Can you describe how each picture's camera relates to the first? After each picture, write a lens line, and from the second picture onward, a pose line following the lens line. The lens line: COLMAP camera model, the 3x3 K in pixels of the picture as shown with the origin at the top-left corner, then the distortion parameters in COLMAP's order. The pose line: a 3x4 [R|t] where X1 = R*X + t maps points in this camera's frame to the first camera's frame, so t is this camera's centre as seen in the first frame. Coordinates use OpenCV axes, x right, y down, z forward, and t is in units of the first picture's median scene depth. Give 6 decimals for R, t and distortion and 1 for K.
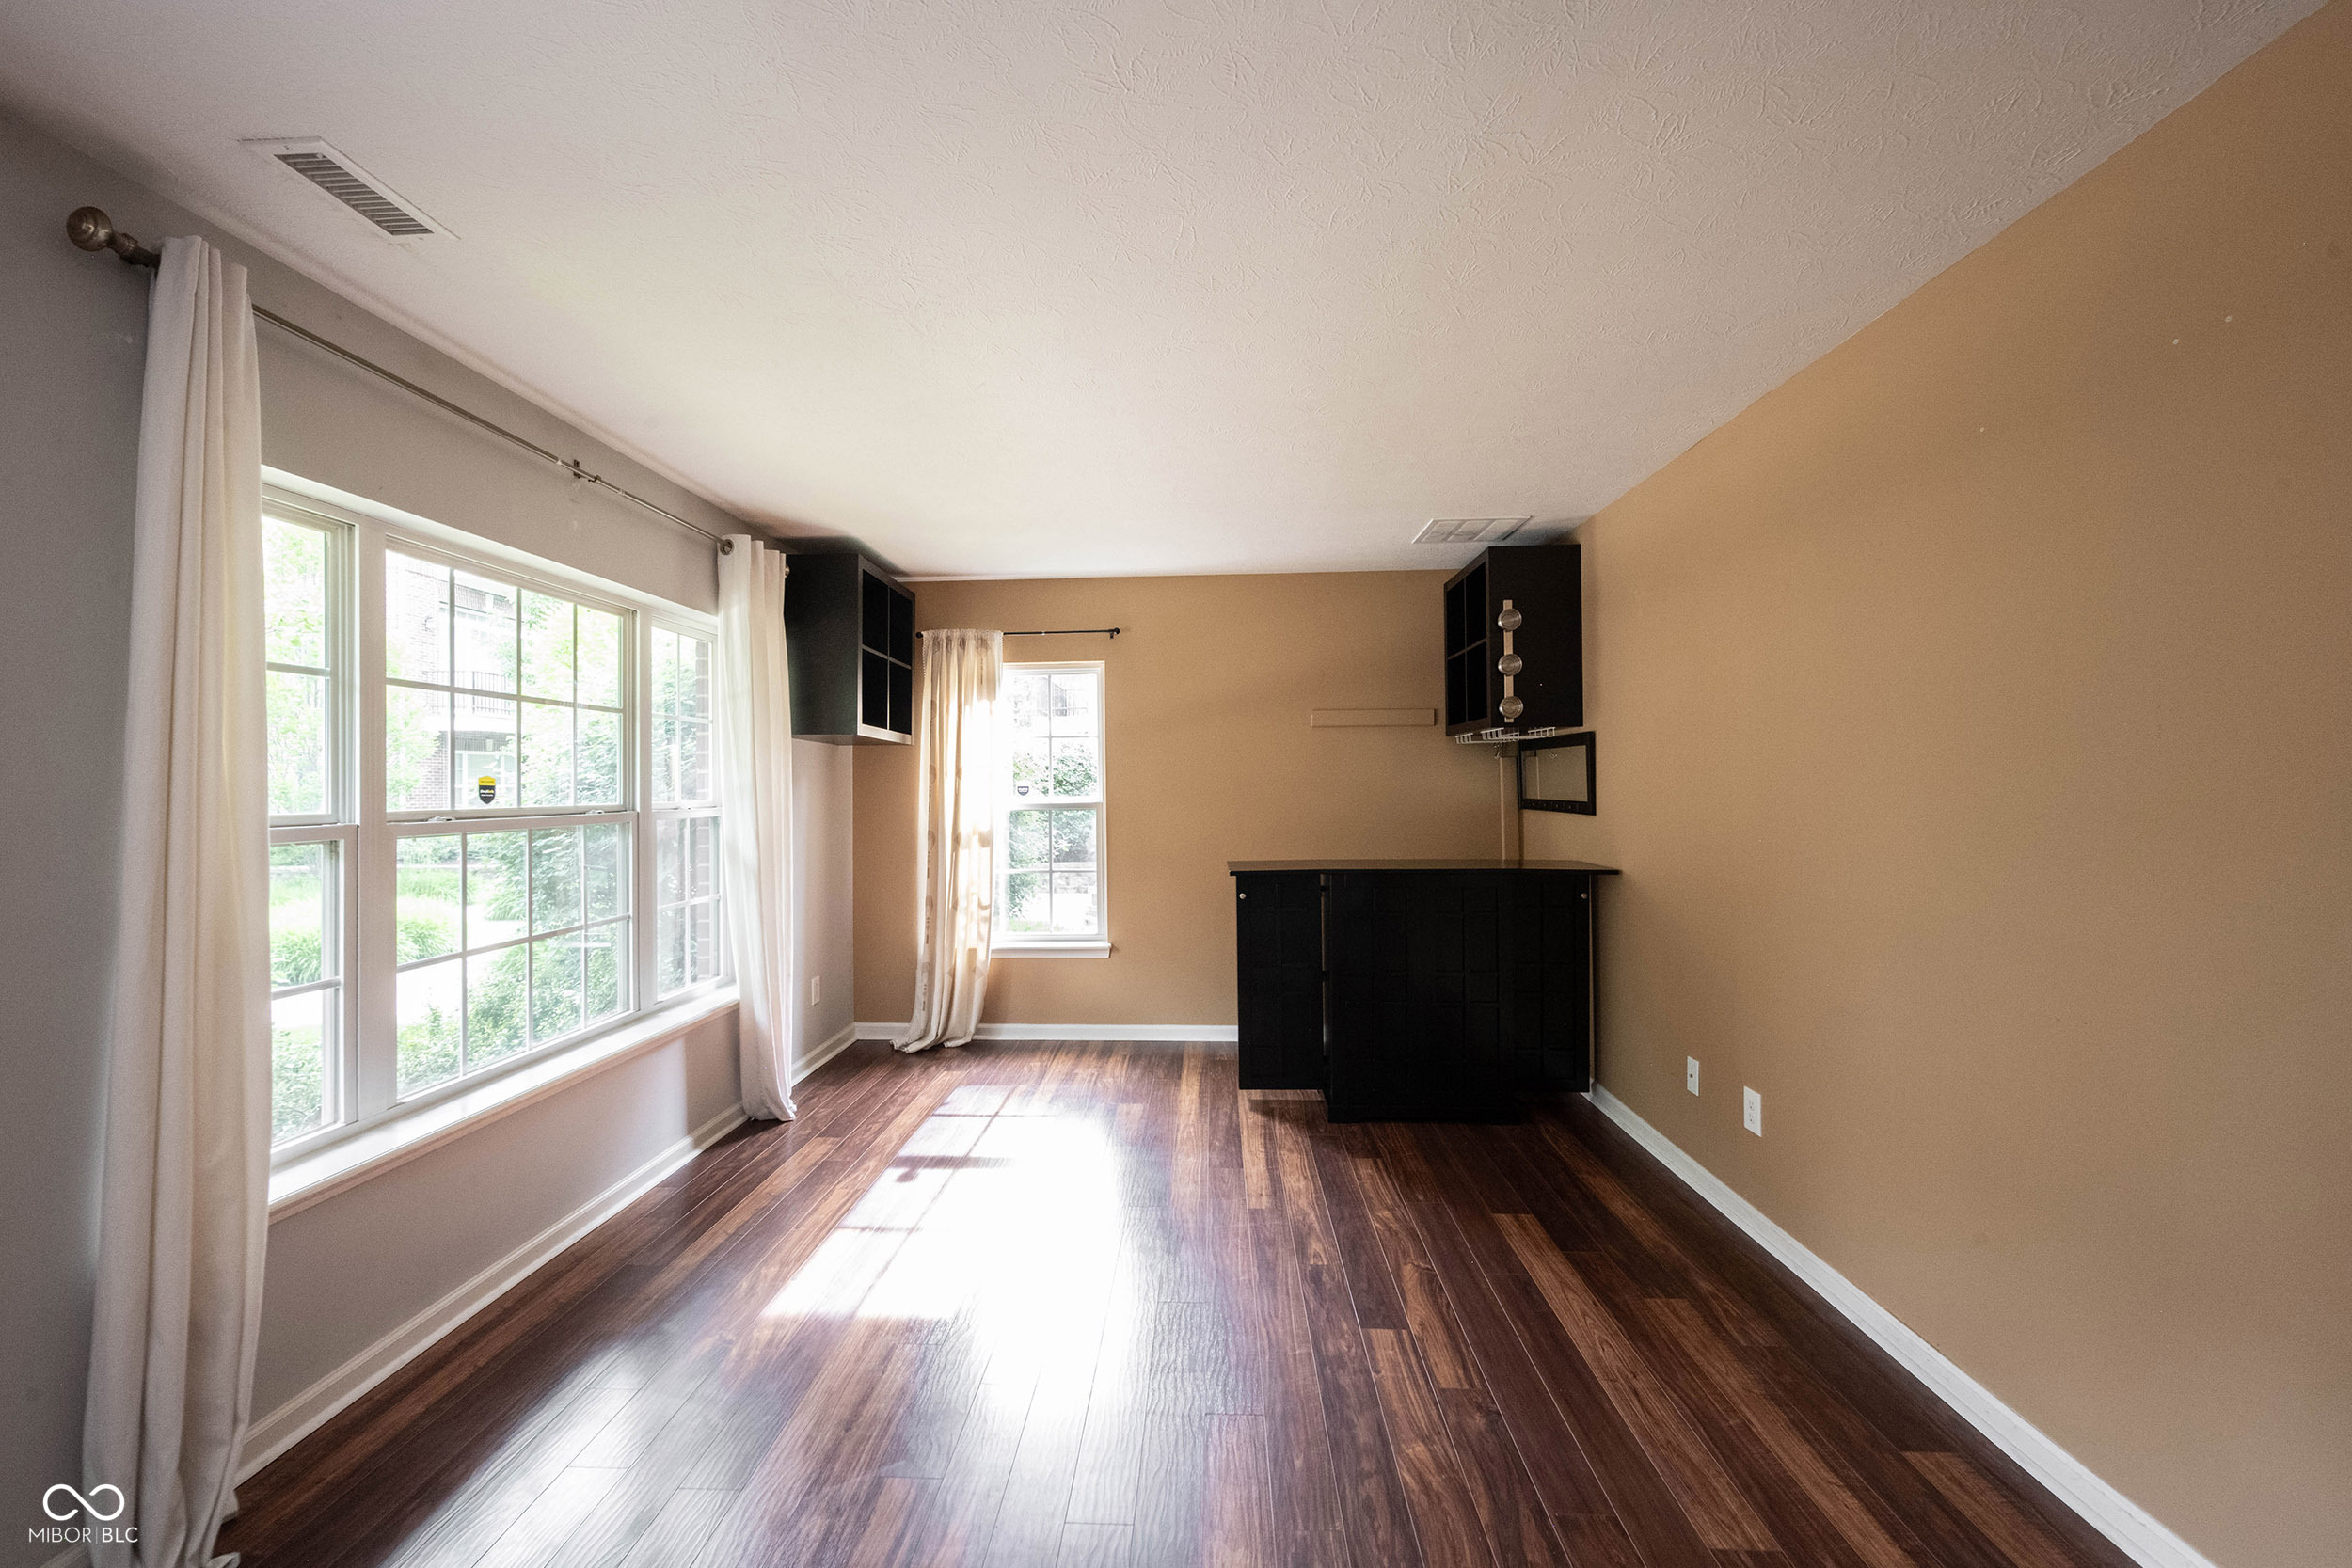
lens RADIAL K [[918.9, 0, 1182.5], [0, 918.9, 787.3], [0, 0, 1]] dist [-0.001525, -0.000084]
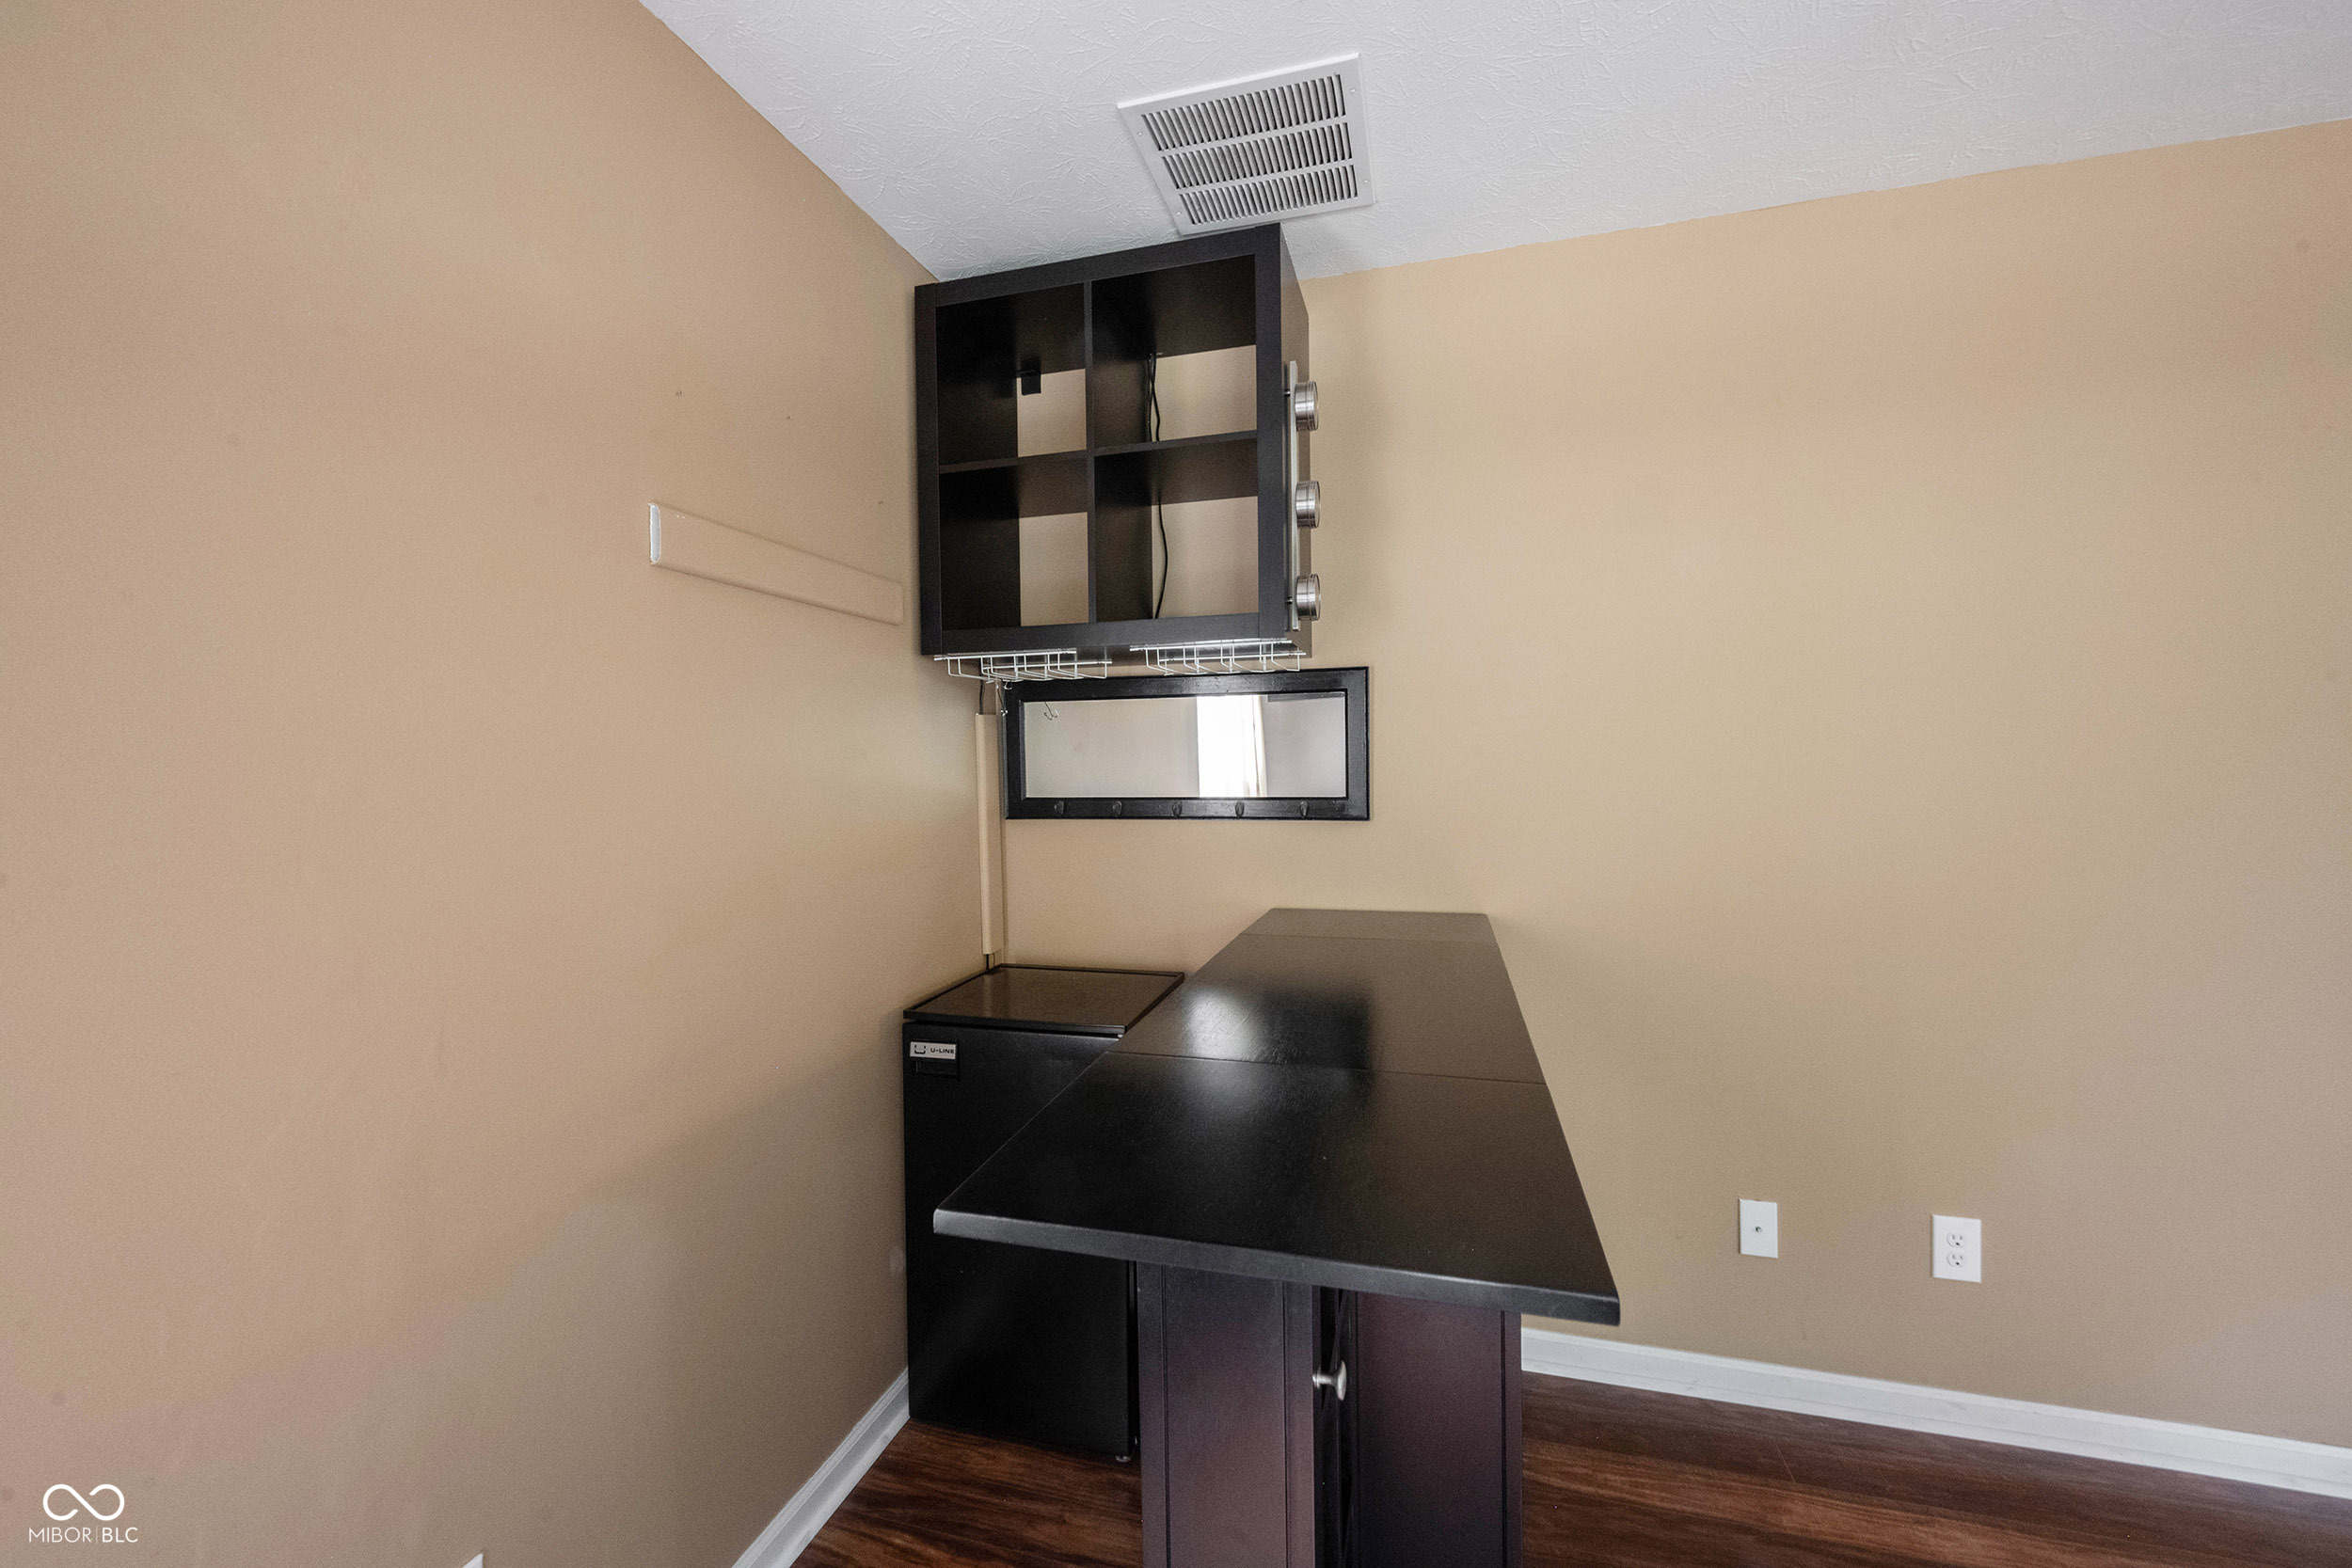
lens RADIAL K [[916.8, 0, 1183.7], [0, 916.8, 770.3], [0, 0, 1]] dist [-0.000276, -0.000023]
pose [[0.229488, -0.001761, 0.973310, -0.104738], [0.012108, 0.999926, -0.001046, -0.001605], [-0.973236, 0.012025, 0.229492, 0.905671]]
